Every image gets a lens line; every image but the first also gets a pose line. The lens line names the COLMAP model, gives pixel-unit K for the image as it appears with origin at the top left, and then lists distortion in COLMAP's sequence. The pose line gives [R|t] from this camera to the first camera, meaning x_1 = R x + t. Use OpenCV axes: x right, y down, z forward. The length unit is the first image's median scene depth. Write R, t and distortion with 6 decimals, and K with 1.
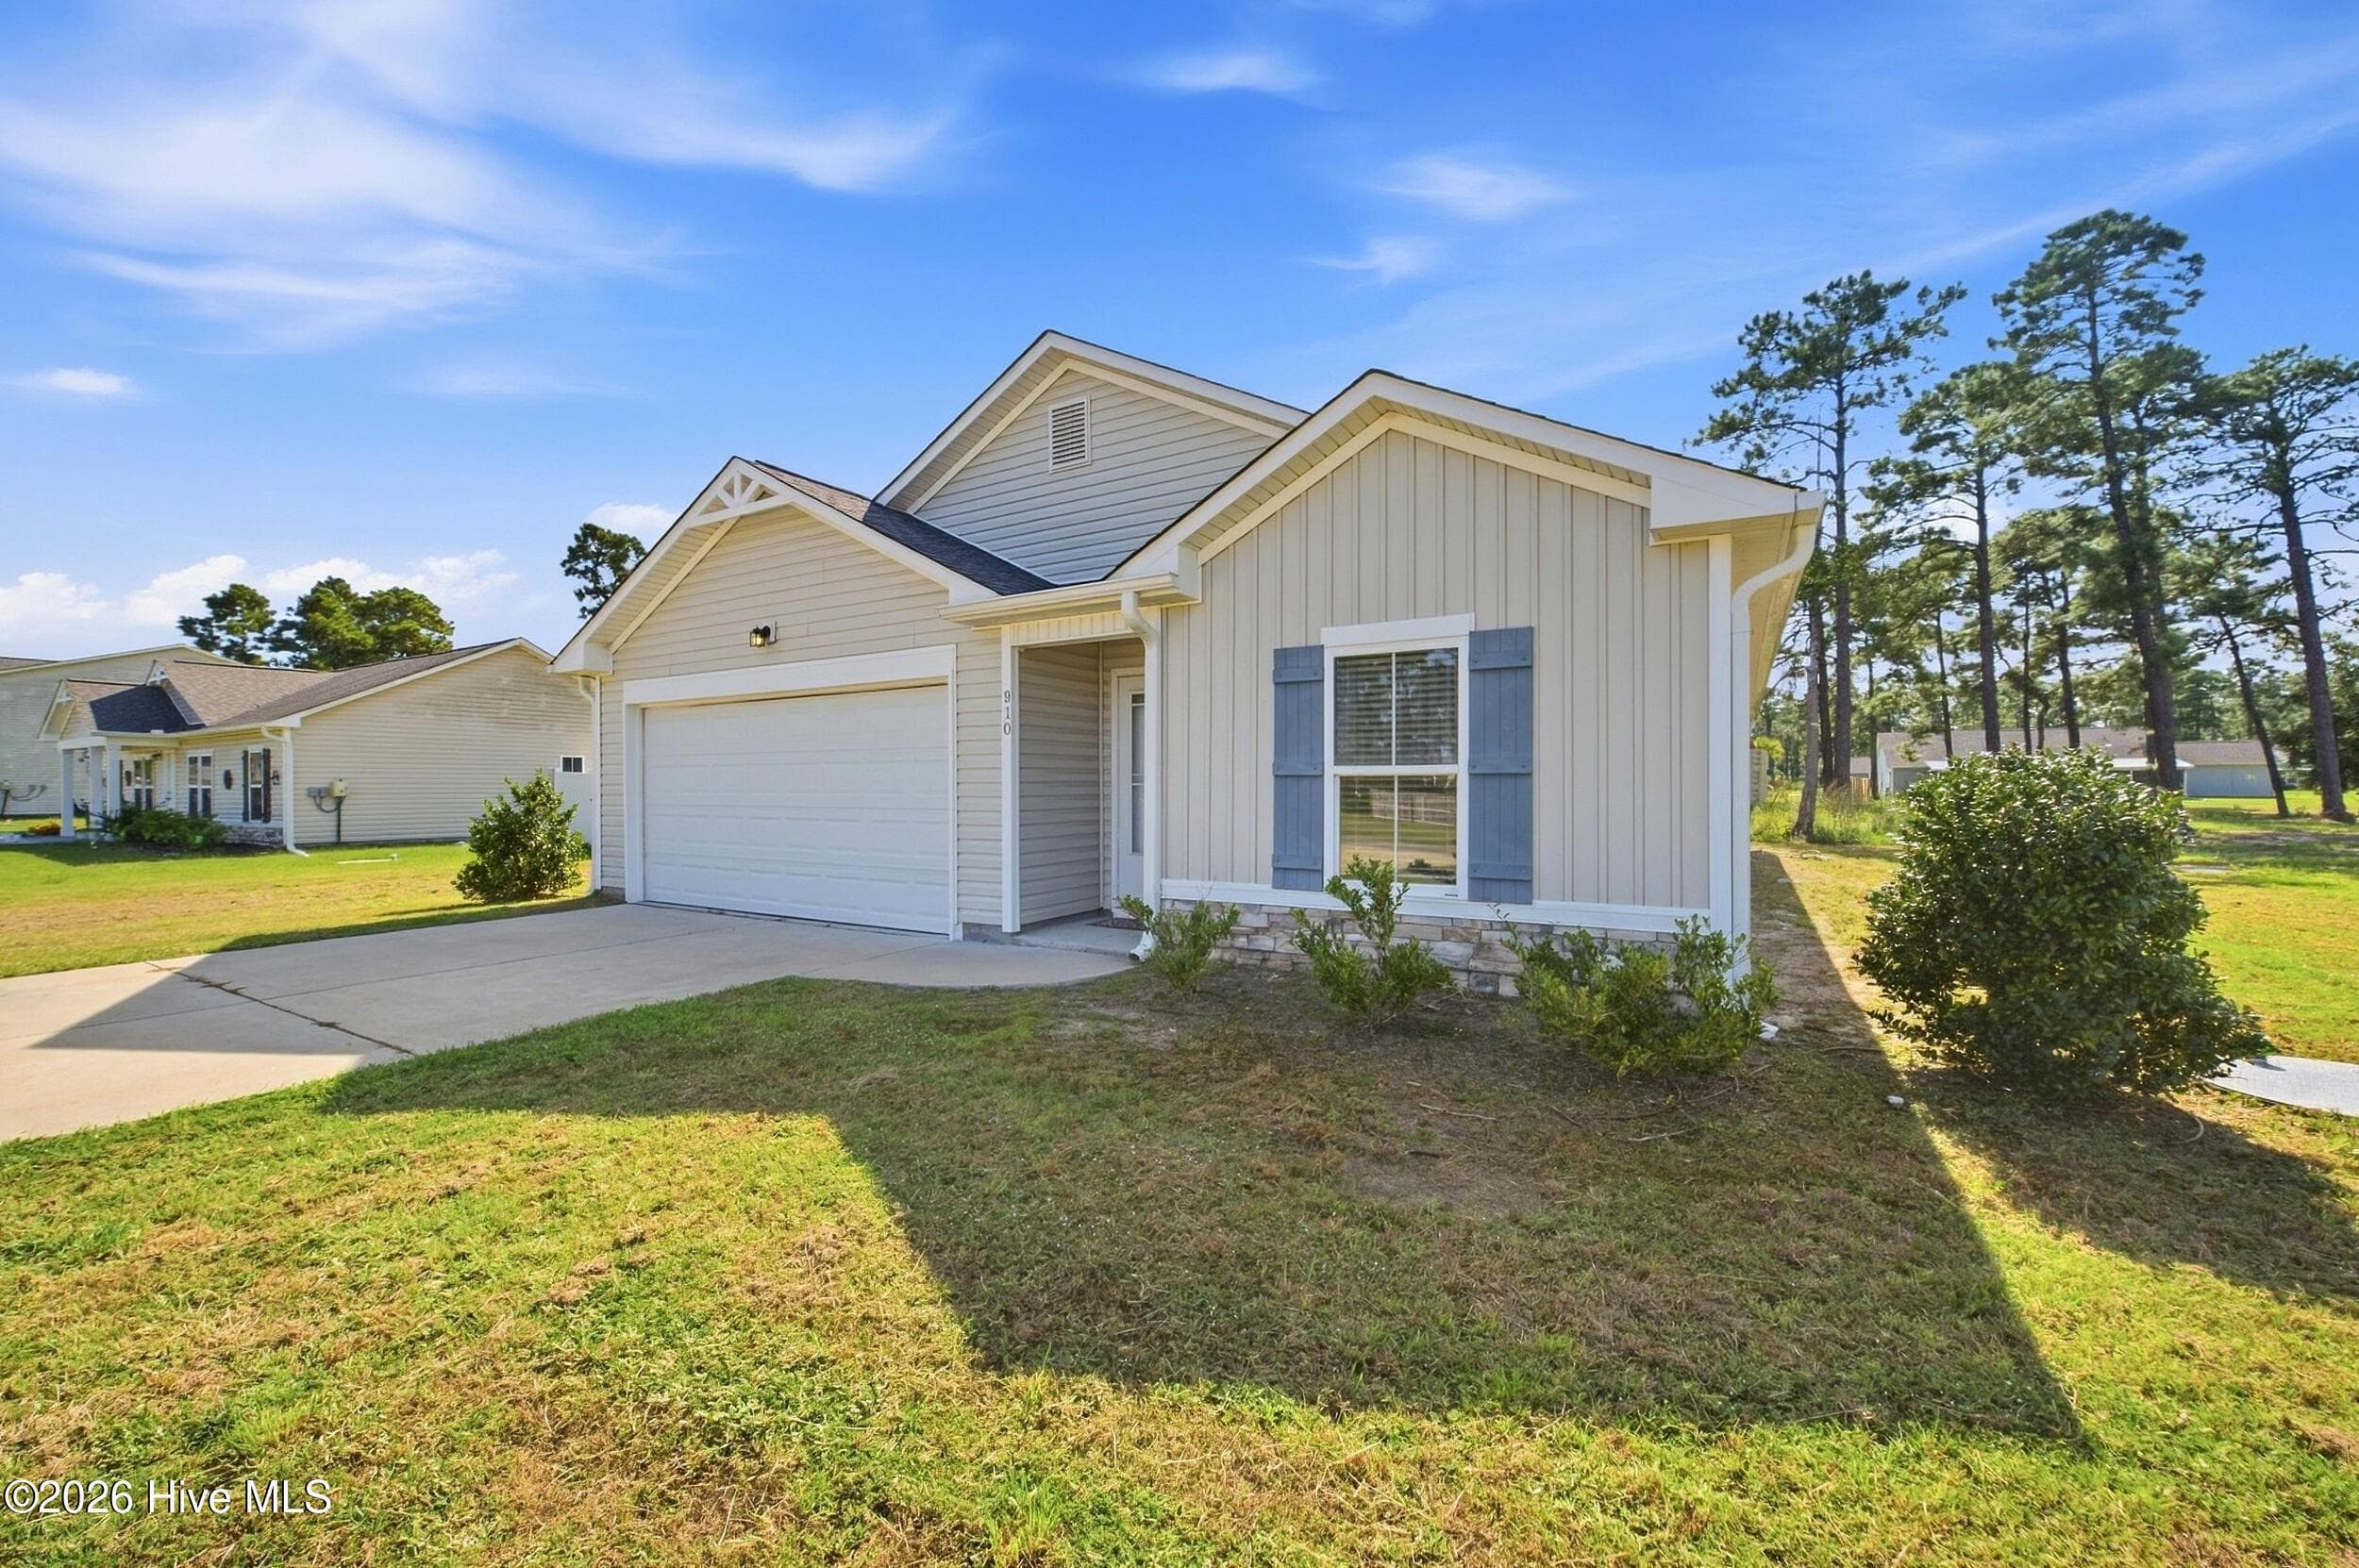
lens RADIAL K [[932.4, 0, 1173.0], [0, 932.4, 772.4], [0, 0, 1]] dist [0.000304, -0.000002]
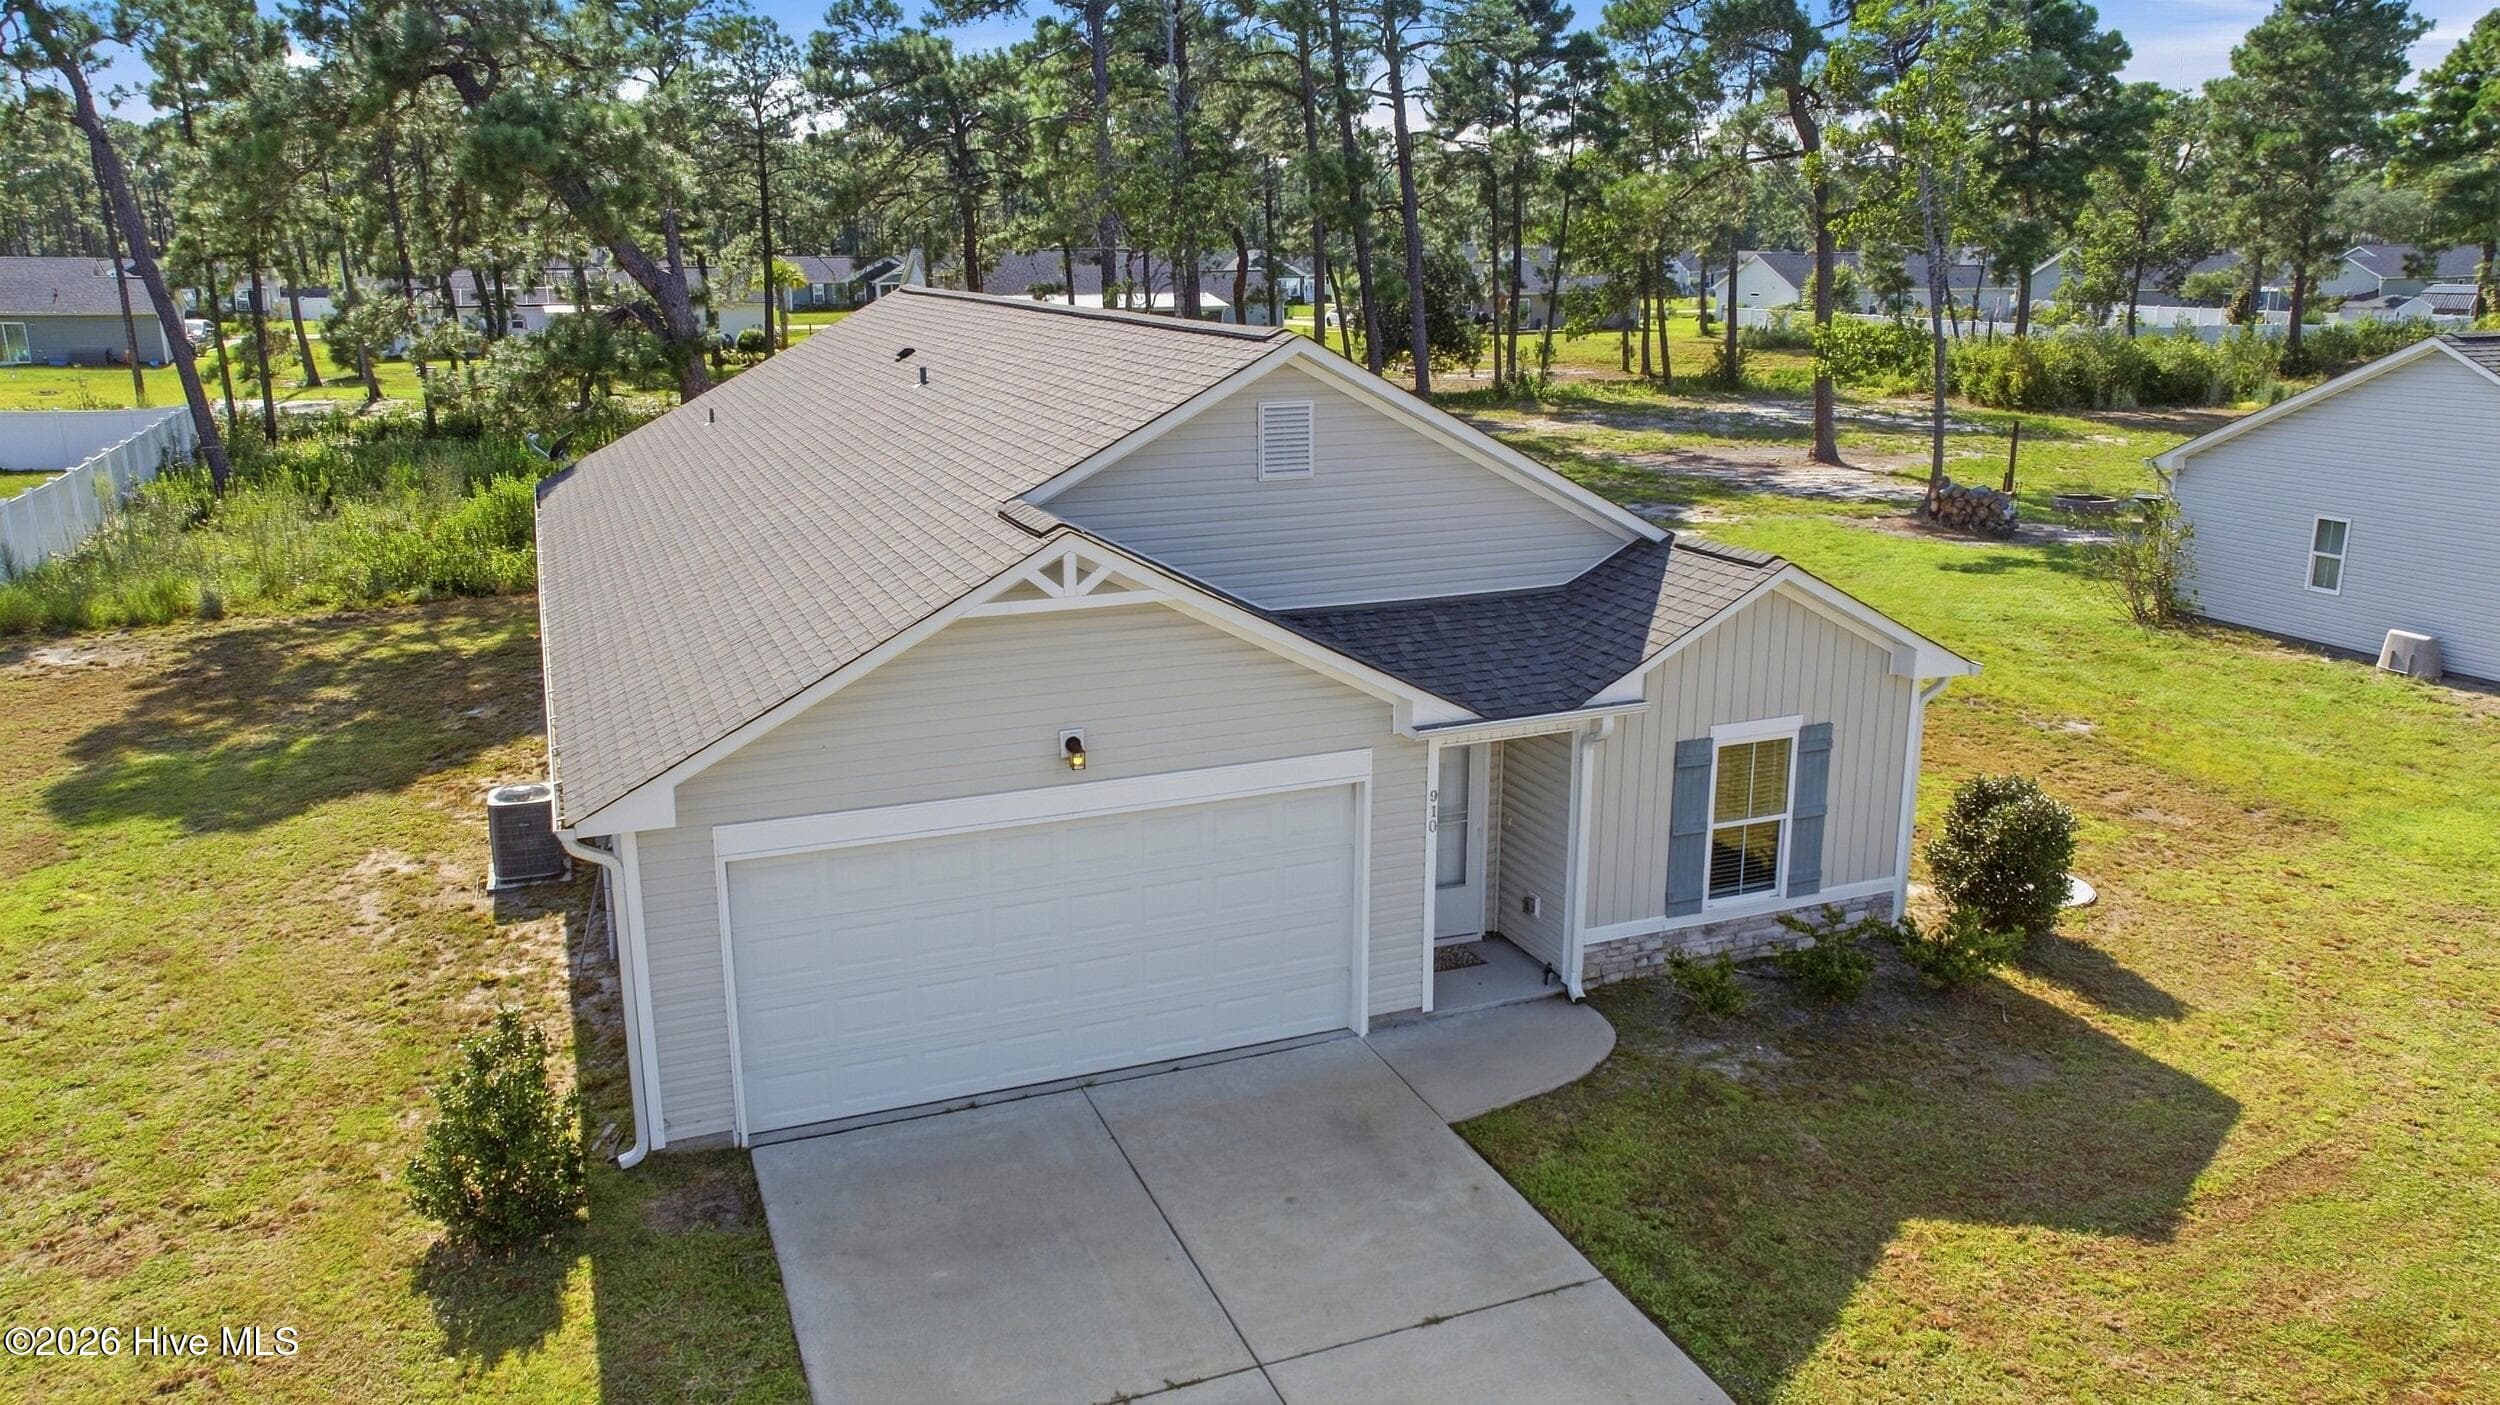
lens RADIAL K [[1765.8, 0, 1256.3], [0, 1765.8, 692.3], [0, 0, 1]] dist [-0.008057, 0.000738]
pose [[0.593990, -0.193742, 0.780795, -2.120513], [-0.009478, 0.968814, 0.247606, -0.795862], [-0.804417, -0.154476, 0.573630, 0.087451]]
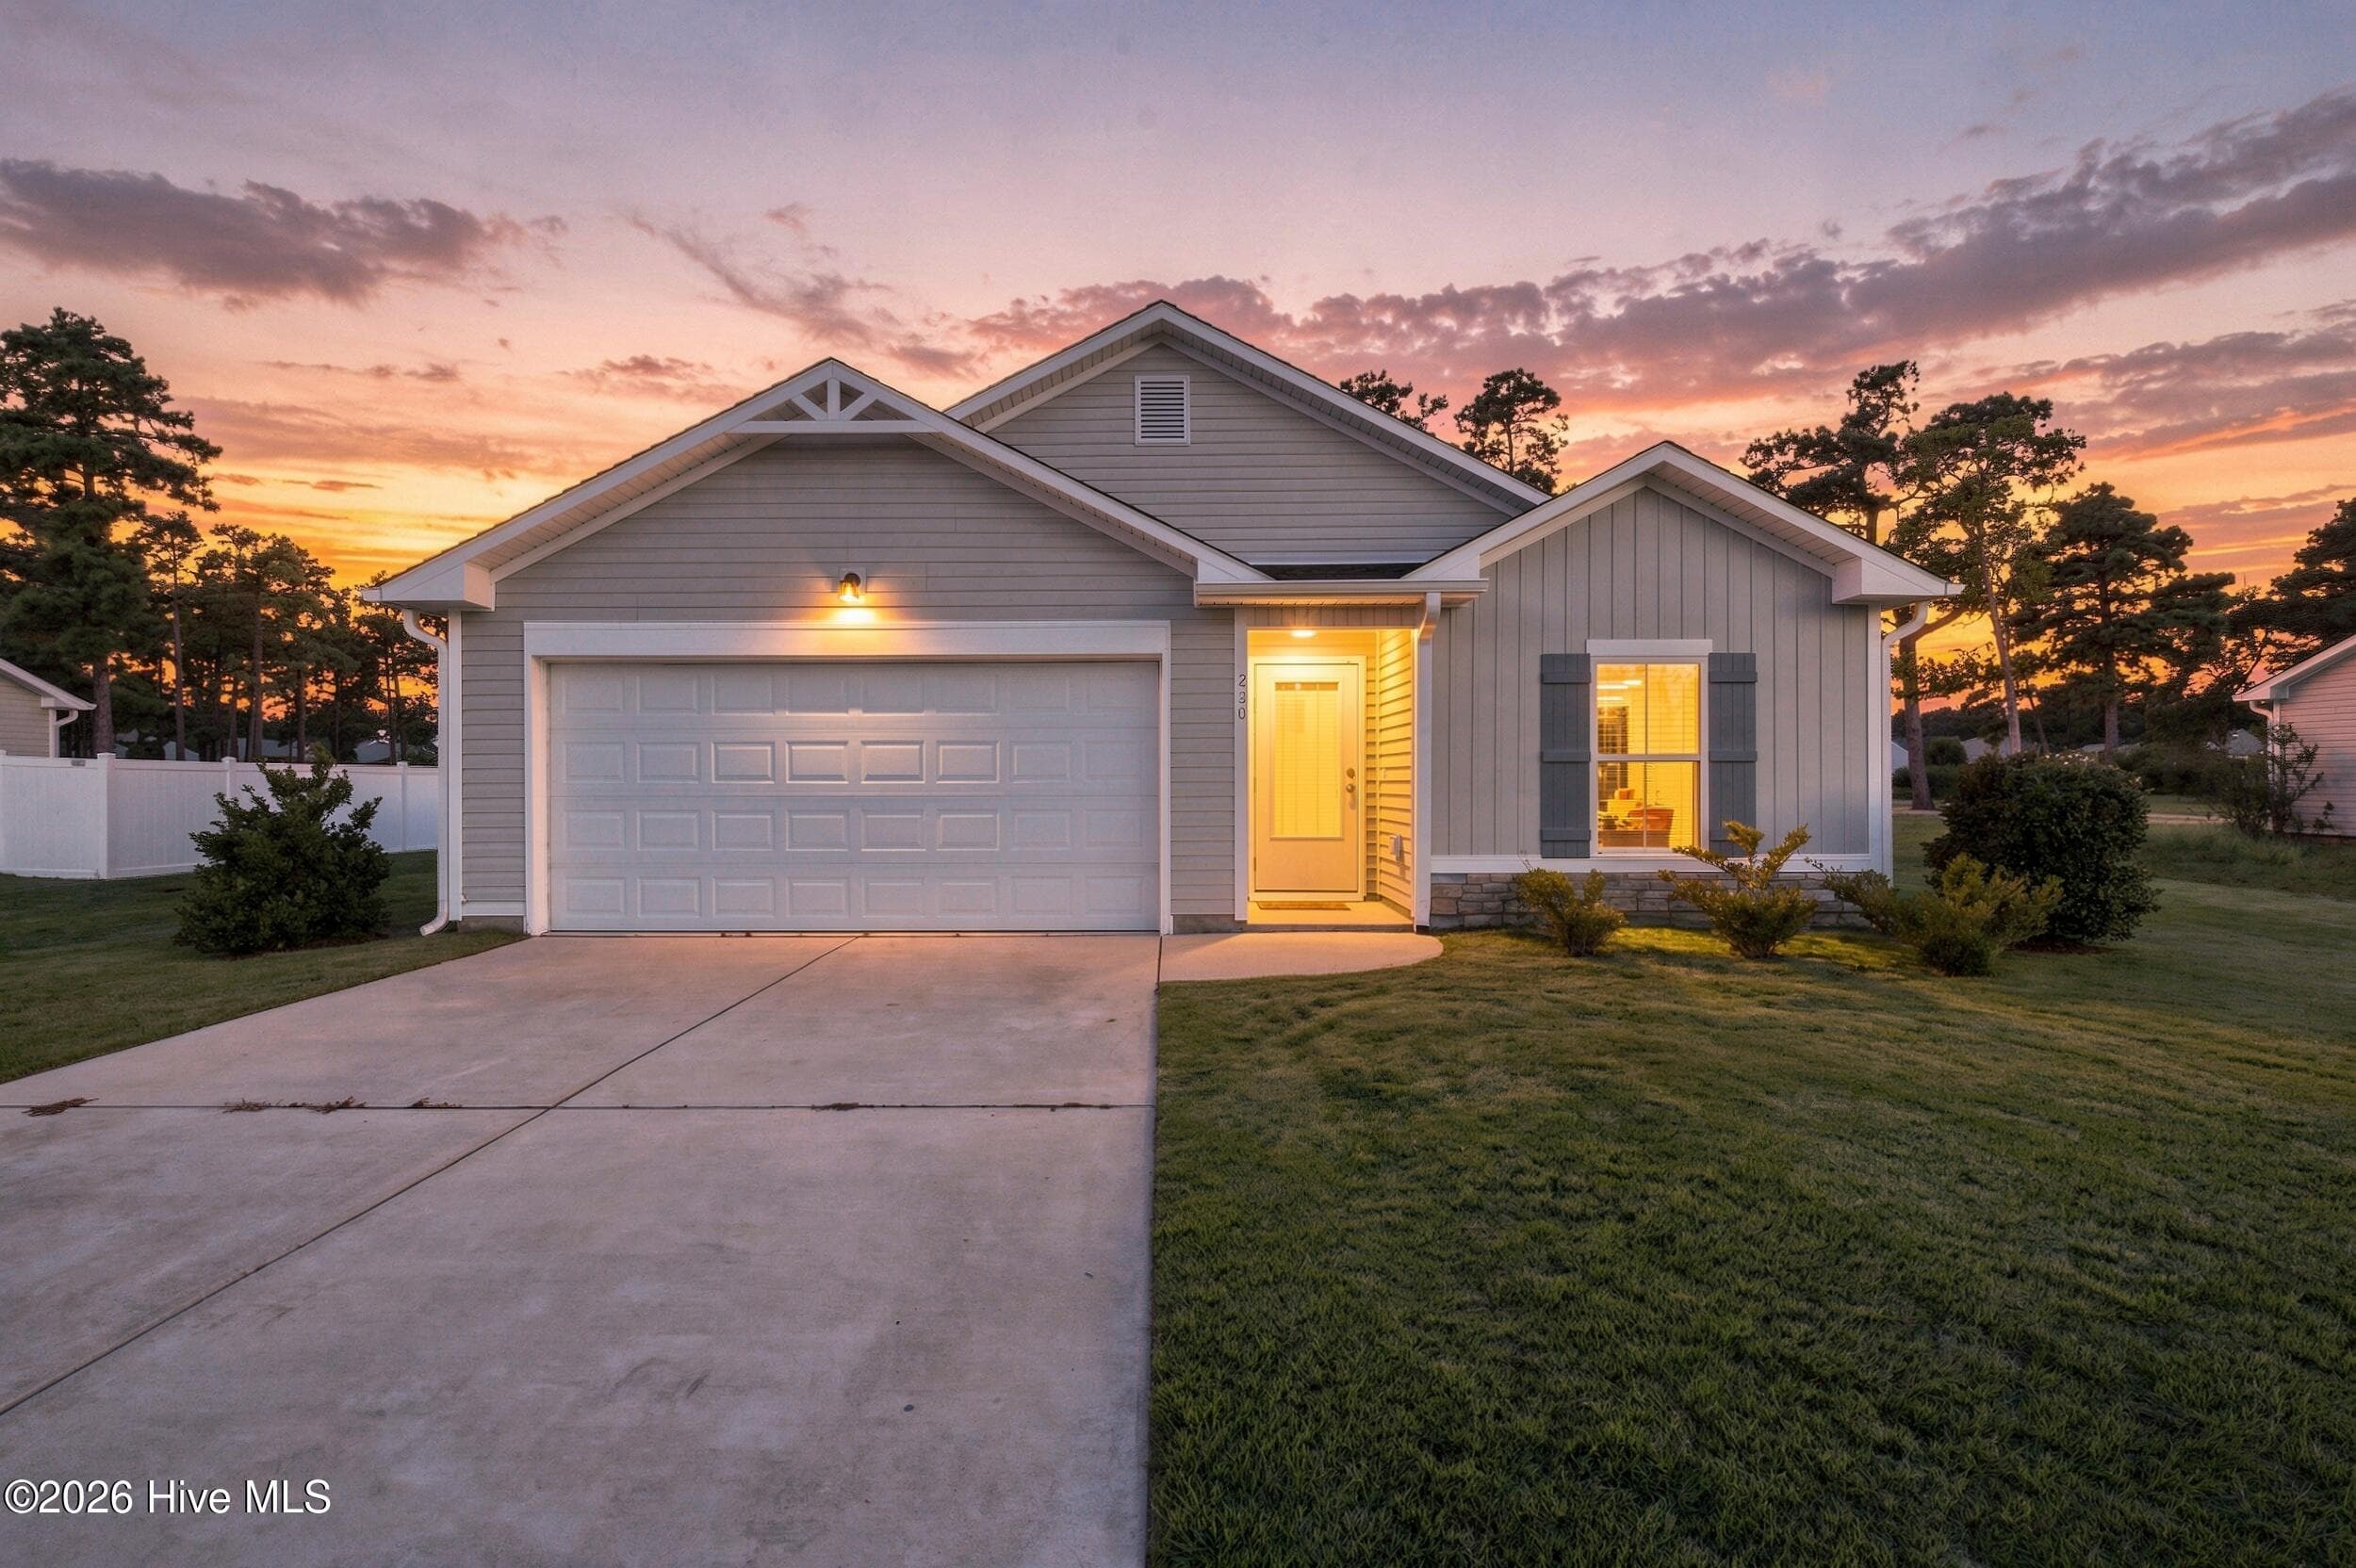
lens RADIAL K [[931.3, 0, 1171.5], [0, 931.3, 772.4], [0, 0, 1]] dist [0.000304, -0.000002]
pose [[0.853212, -0.000699, 0.521565, -0.907545], [-0.006564, 0.999906, 0.012079, 0.005309], [-0.521524, -0.013730, 0.853126, 0.241616]]
